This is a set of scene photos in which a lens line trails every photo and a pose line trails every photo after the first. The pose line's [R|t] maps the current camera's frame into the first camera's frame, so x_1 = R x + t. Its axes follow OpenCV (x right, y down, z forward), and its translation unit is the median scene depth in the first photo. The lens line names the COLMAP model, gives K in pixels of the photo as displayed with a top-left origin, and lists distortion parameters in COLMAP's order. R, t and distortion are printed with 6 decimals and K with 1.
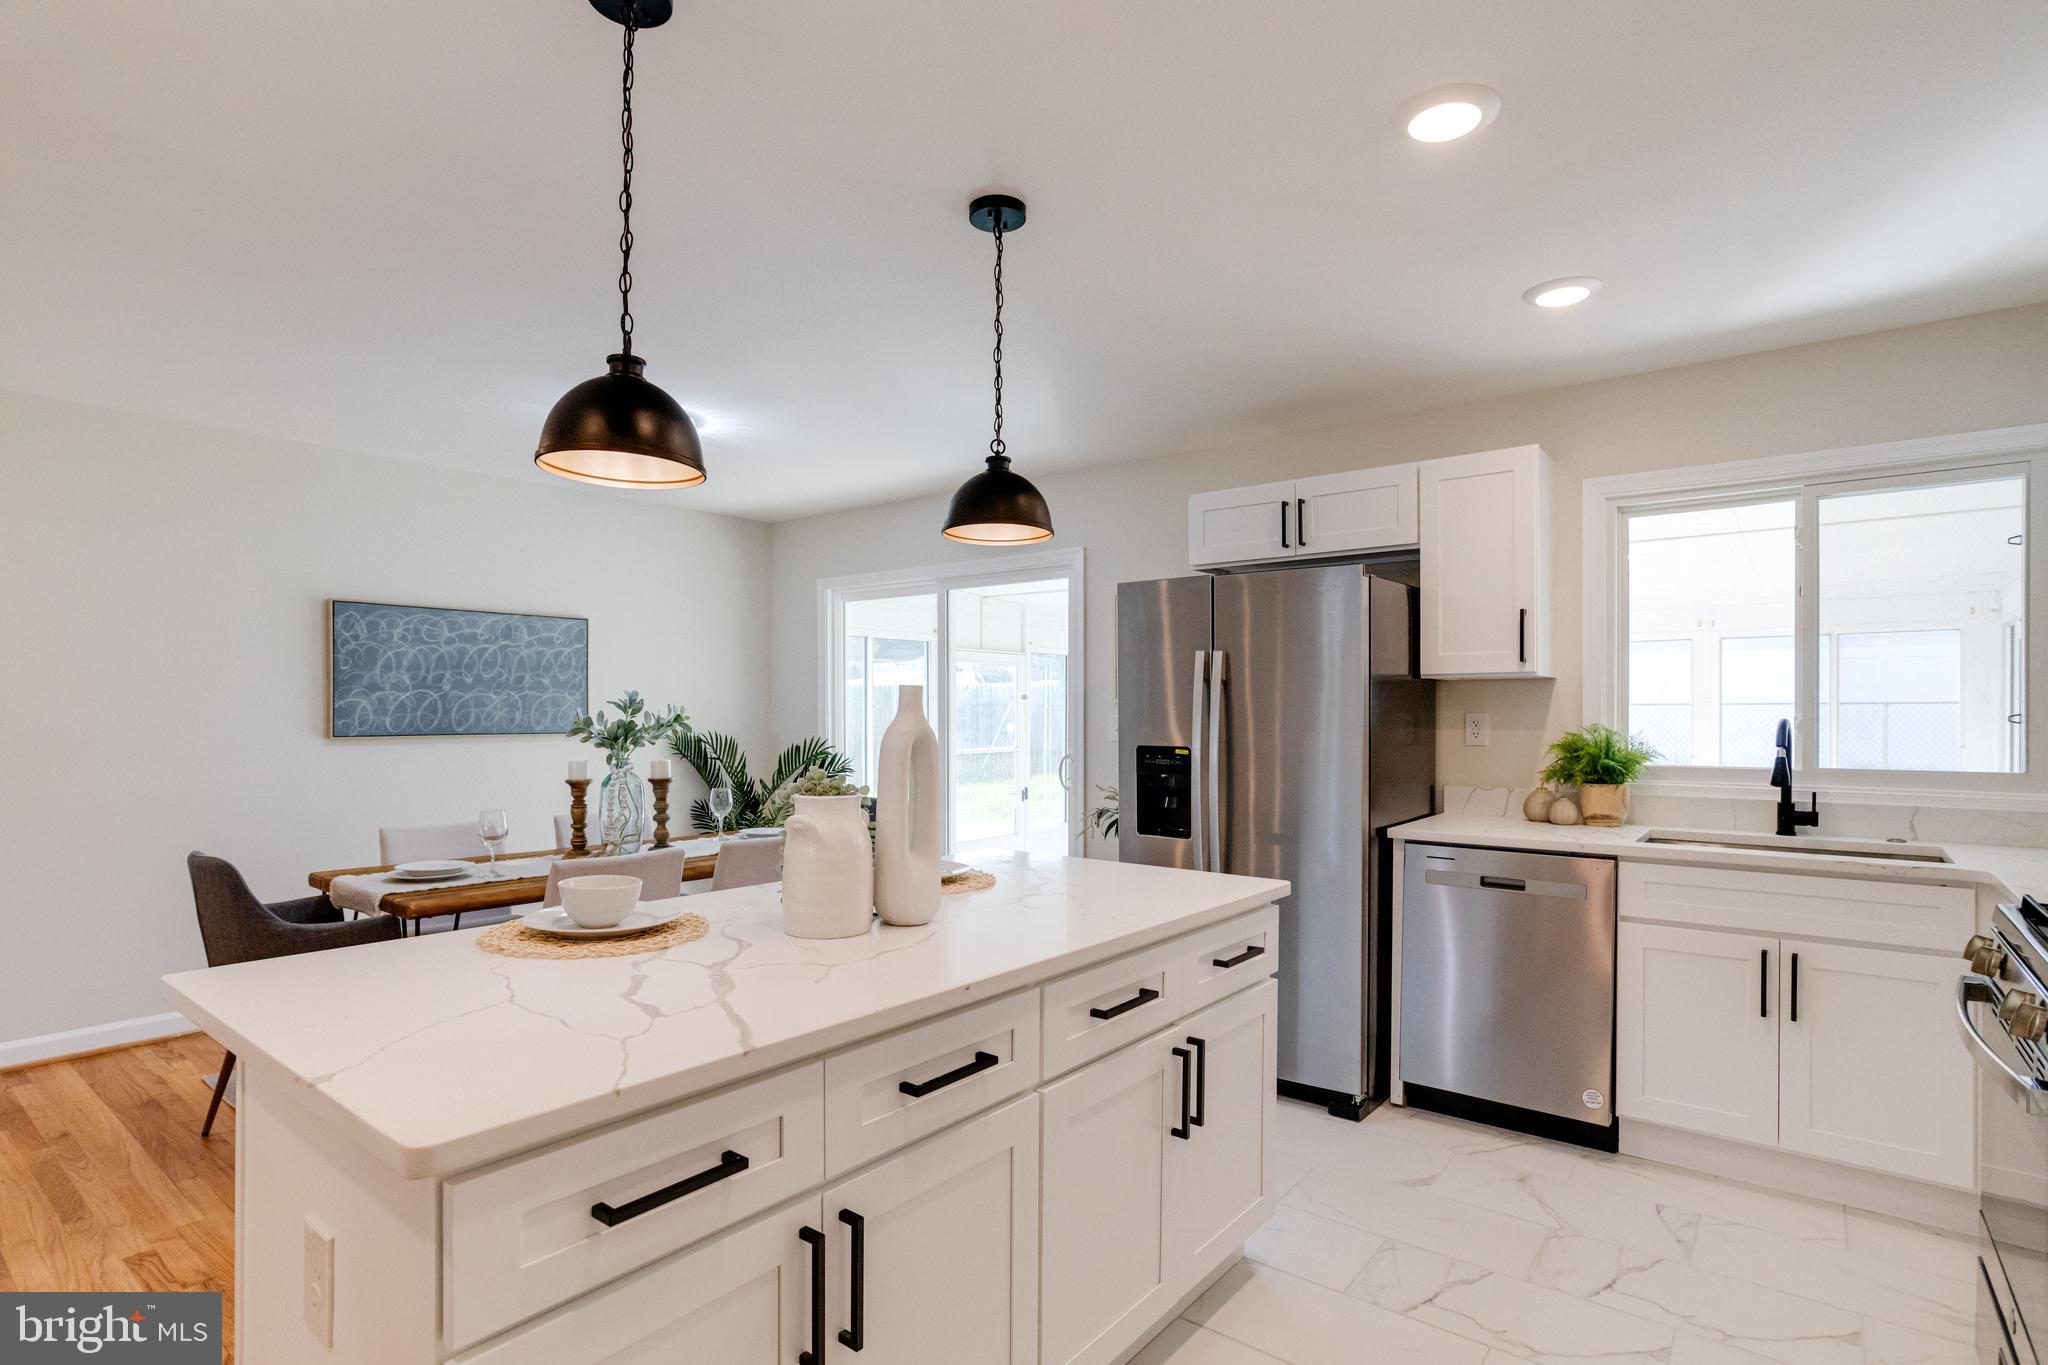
lens RADIAL K [[1023.6, 0, 1029.0], [0, 1023.6, 678.9], [0, 0, 1]] dist [-0.036973, 0.030495]
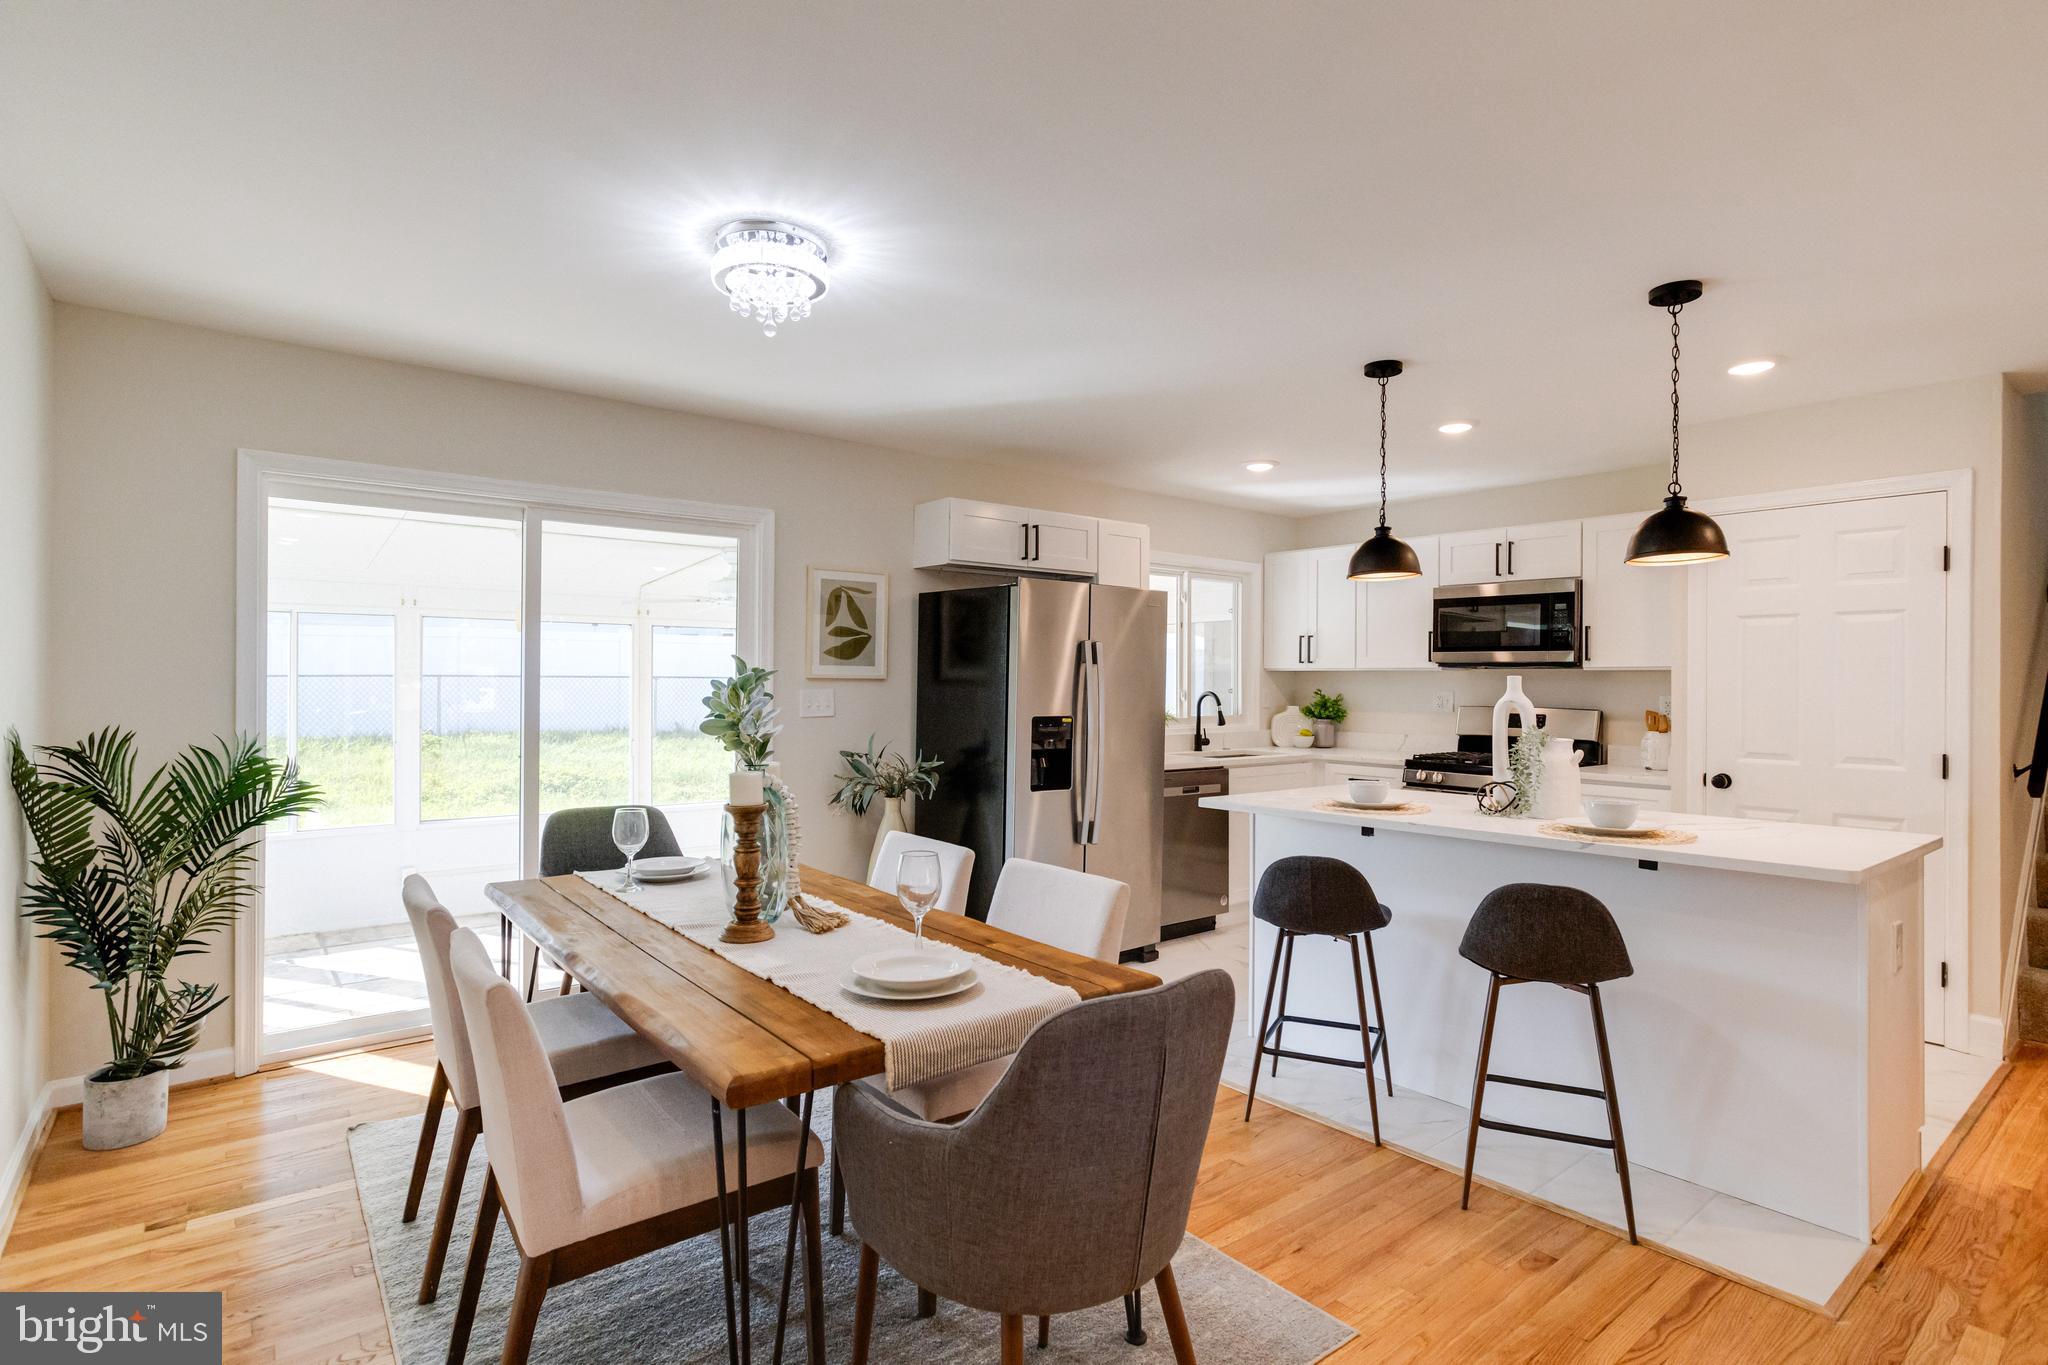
lens RADIAL K [[1023.6, 0, 1029.0], [0, 1023.6, 678.9], [0, 0, 1]] dist [-0.036973, 0.030495]
pose [[0.229024, 0.004610, 0.973410, -1.118376], [-0.036973, 0.999308, 0.003967, 0.017690], [-0.972718, -0.036898, 0.229036, 0.784900]]
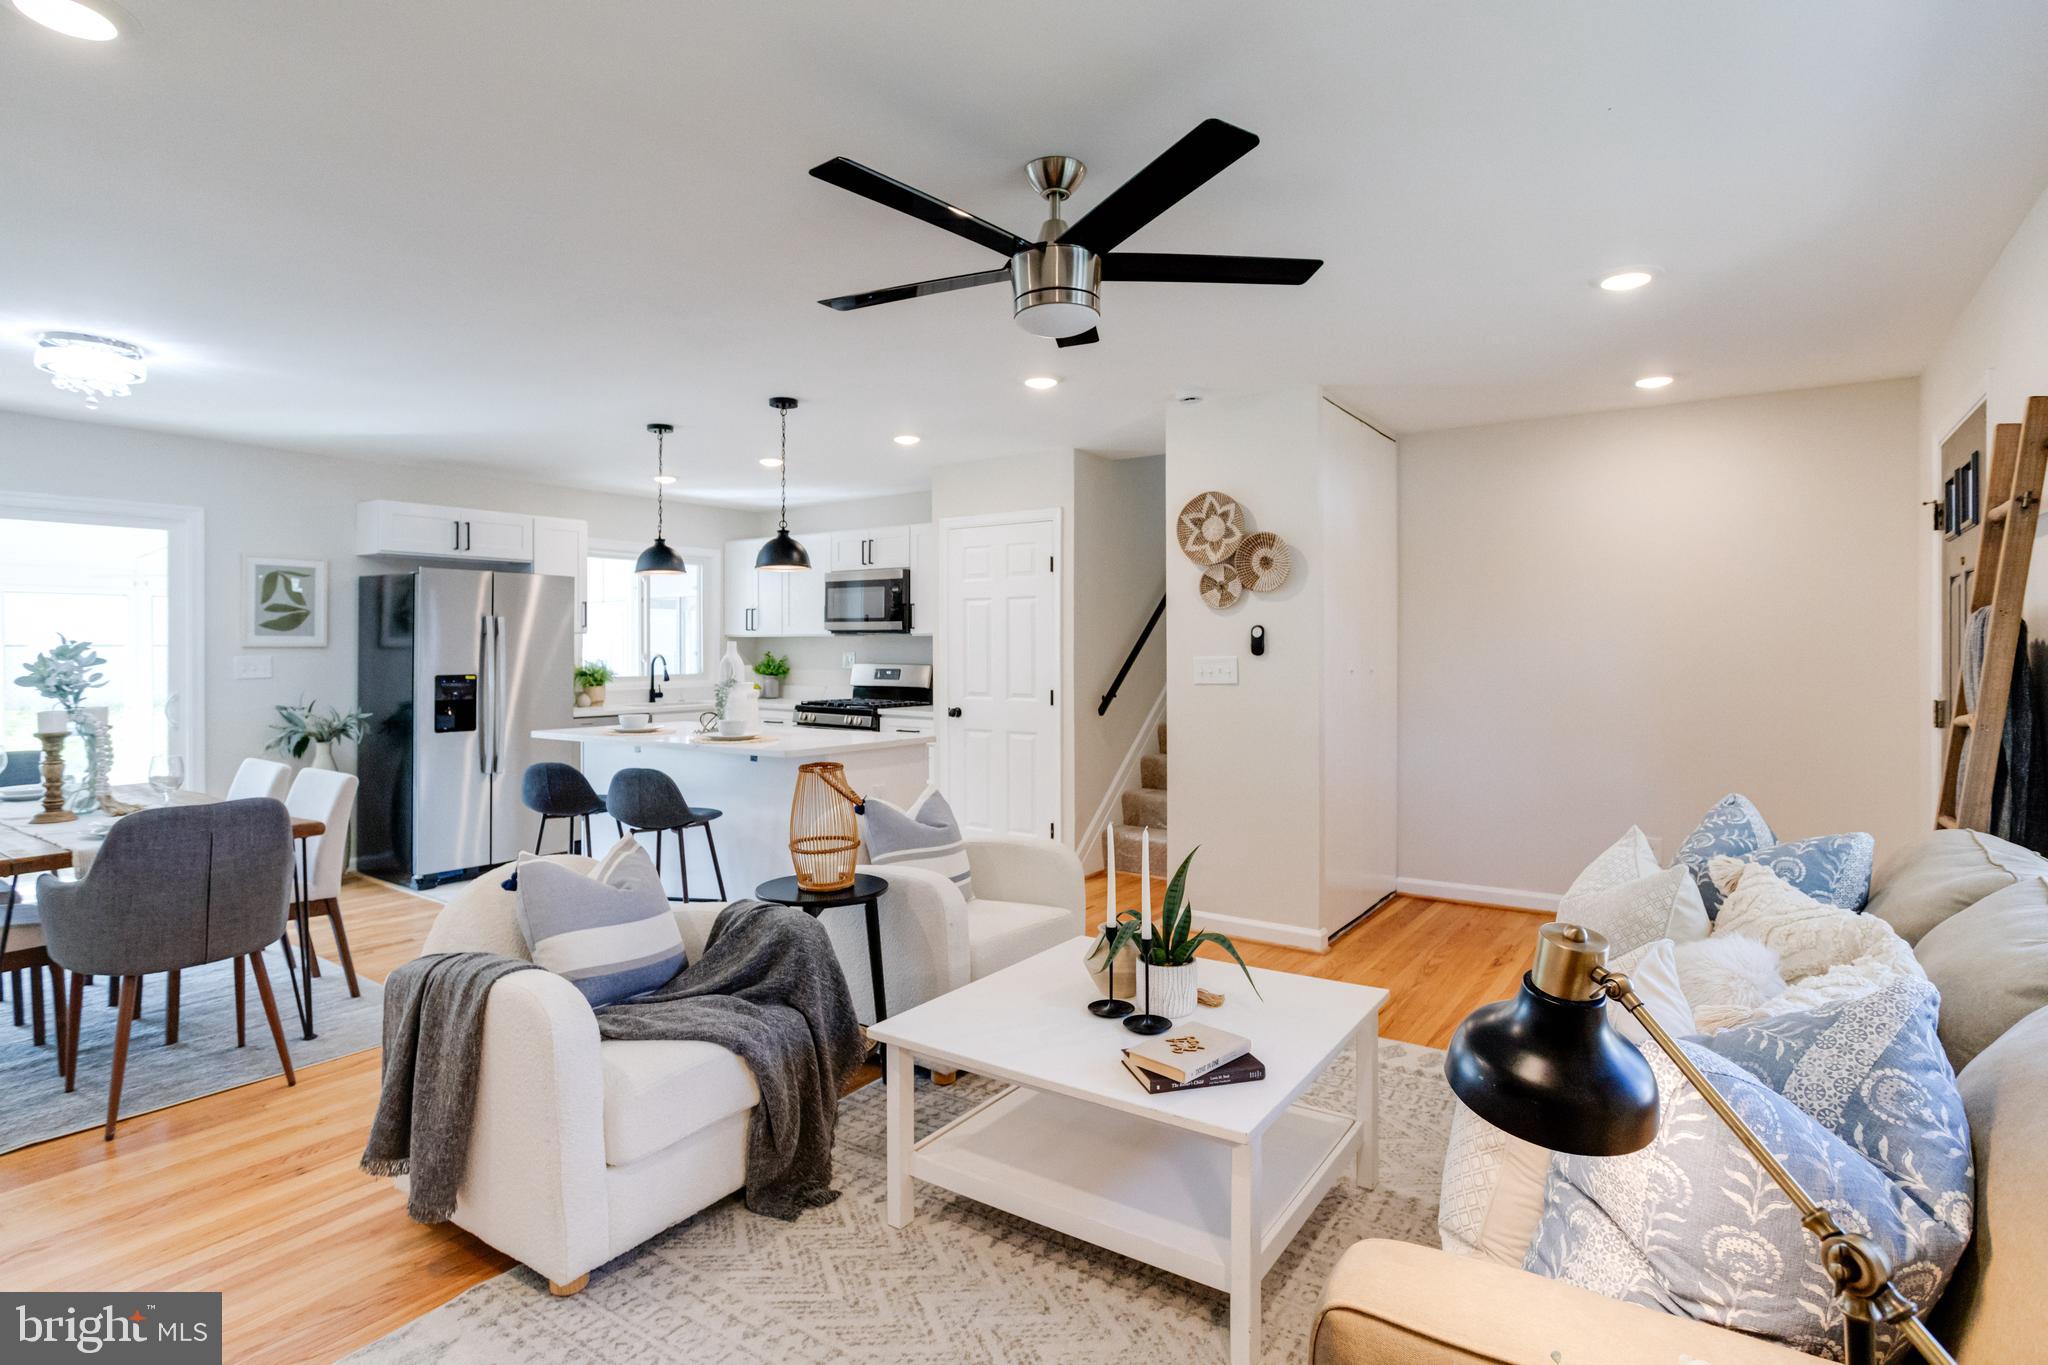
lens RADIAL K [[1023.6, 0, 1029.0], [0, 1023.6, 678.9], [0, 0, 1]] dist [-0.036973, 0.030495]
pose [[-0.037439, -0.031619, 0.998799, -1.541256], [-0.030410, 0.999072, 0.030488, -0.003282], [-0.998836, -0.029232, -0.038365, 0.178563]]
